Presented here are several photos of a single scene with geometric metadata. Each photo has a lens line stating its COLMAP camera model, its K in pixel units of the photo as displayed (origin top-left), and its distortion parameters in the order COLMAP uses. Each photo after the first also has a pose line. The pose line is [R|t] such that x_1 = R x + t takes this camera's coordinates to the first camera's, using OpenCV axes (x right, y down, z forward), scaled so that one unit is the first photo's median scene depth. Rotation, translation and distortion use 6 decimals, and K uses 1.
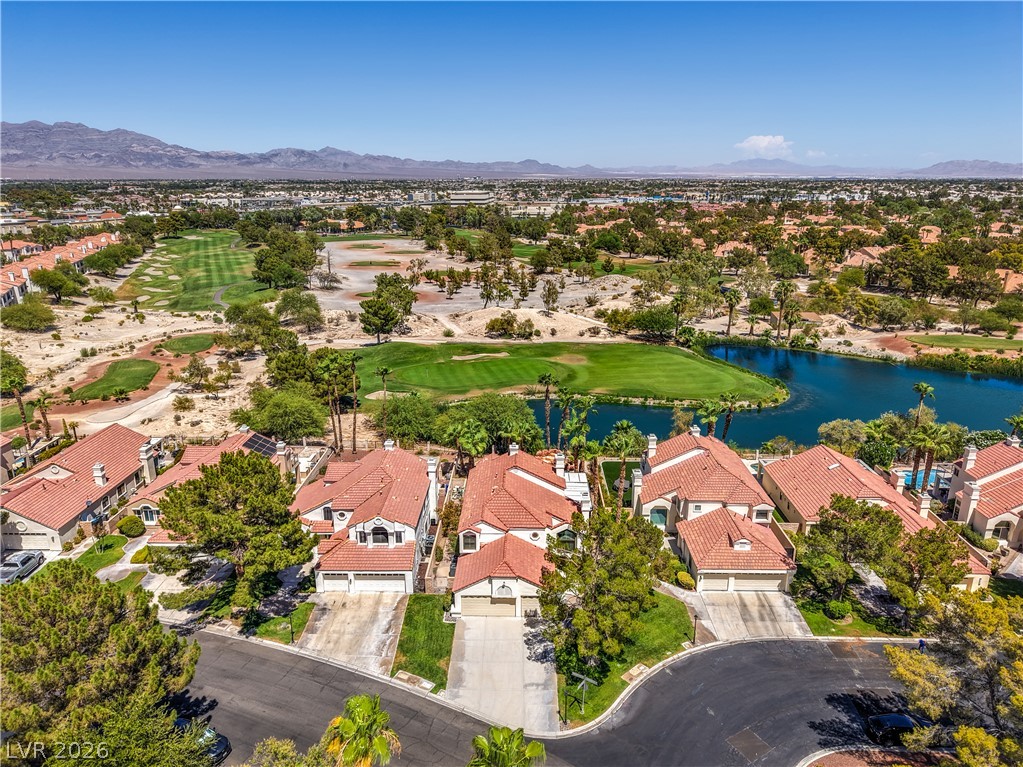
lens RADIAL K [[689.8, 0, 511.5], [0, 689.8, 383.5], [0, 0, 1]] dist [0.031125, -0.032666]
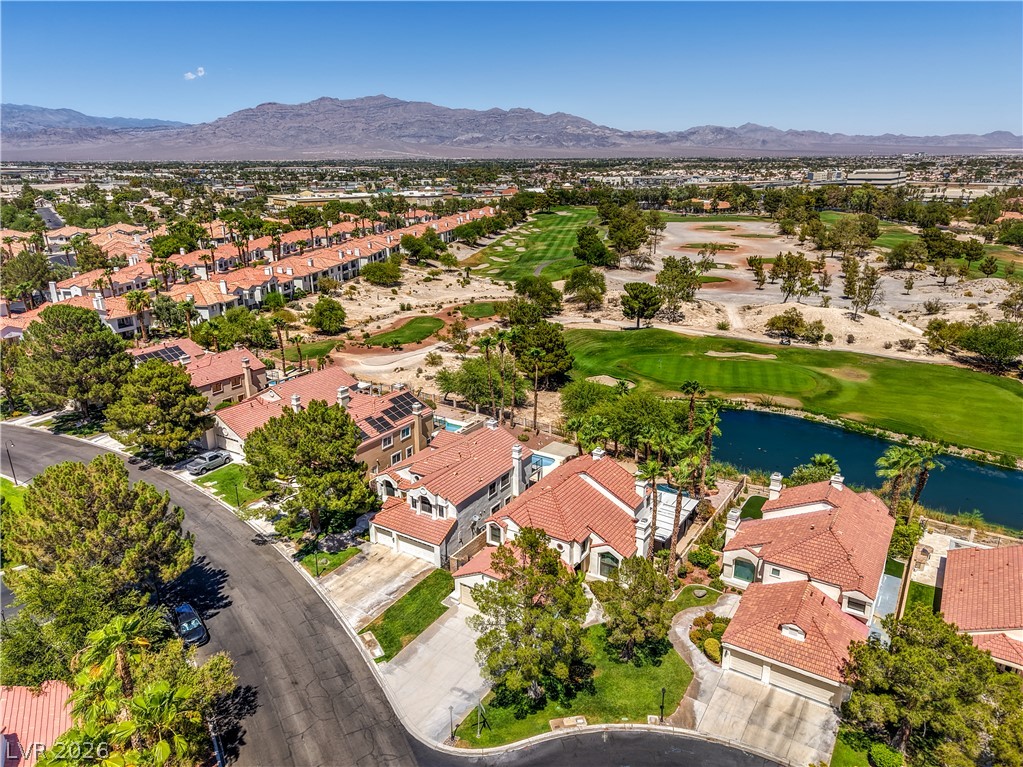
lens RADIAL K [[701.3, 0, 511.5], [0, 701.3, 383.5], [0, 0, 1]] dist [0.036042, -0.037278]
pose [[0.851352, 0.158015, -0.500231, 0.163769], [-0.145987, 0.987253, 0.063400, -0.017994], [0.503873, 0.019052, 0.863568, 0.059614]]
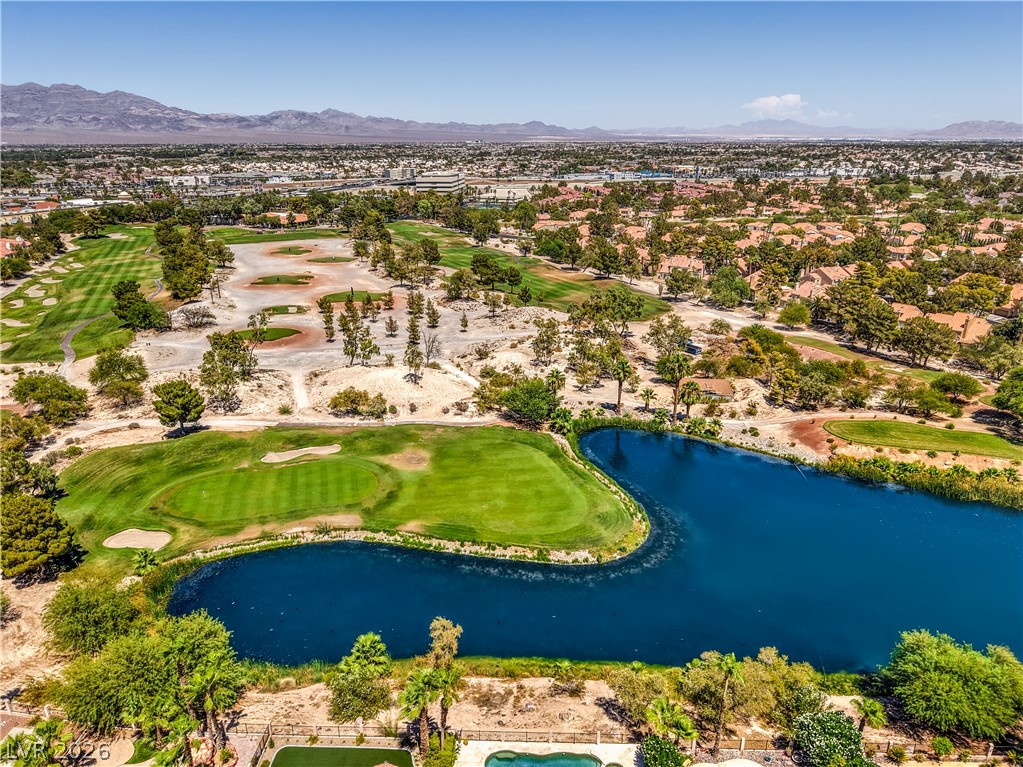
lens RADIAL K [[689.8, 0, 511.5], [0, 689.8, 383.5], [0, 0, 1]] dist [0.031125, -0.032666]
pose [[0.999971, 0.000589, -0.007531, 0.208945], [-0.000218, 0.998789, 0.049204, -0.162408], [0.007551, -0.049201, 0.998760, 0.180389]]
